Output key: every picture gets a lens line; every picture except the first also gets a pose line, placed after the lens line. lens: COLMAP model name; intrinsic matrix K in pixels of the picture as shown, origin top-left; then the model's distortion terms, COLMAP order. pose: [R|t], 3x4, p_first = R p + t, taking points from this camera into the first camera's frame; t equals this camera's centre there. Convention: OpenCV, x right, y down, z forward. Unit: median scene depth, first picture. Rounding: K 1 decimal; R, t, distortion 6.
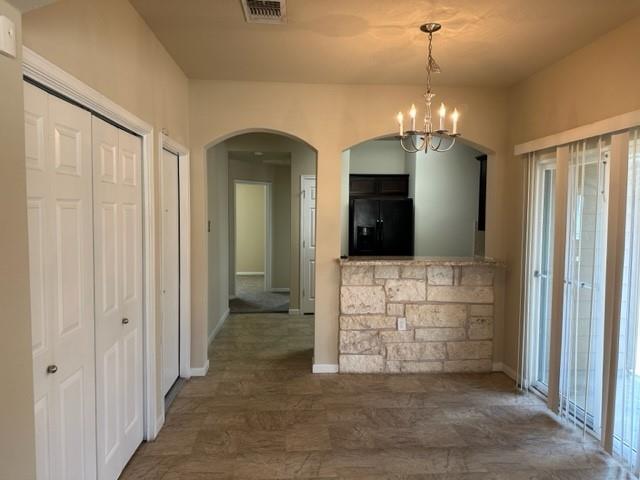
lens RADIAL K [[452.3, 0, 319.5], [0, 452.3, 236.8], [0, 0, 1]] dist [0.074871, -0.109998]
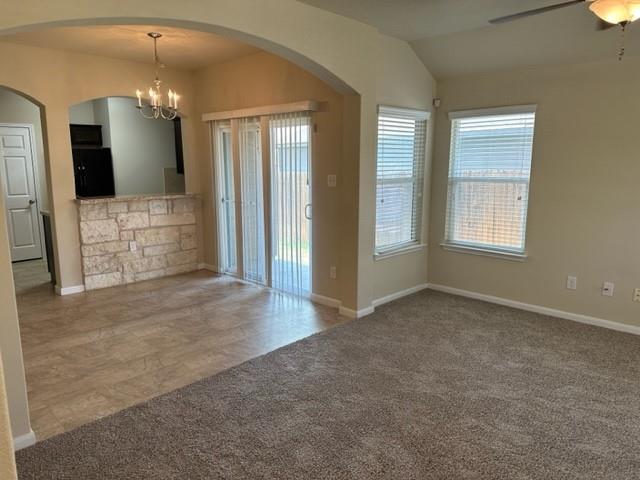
lens RADIAL K [[452.3, 0, 319.5], [0, 452.3, 236.8], [0, 0, 1]] dist [0.074871, -0.109998]
pose [[0.749683, -0.118193, 0.651157, -0.276005], [0.045318, 0.990782, 0.127664, 0.020578], [-0.660243, -0.066198, 0.748129, -0.353677]]
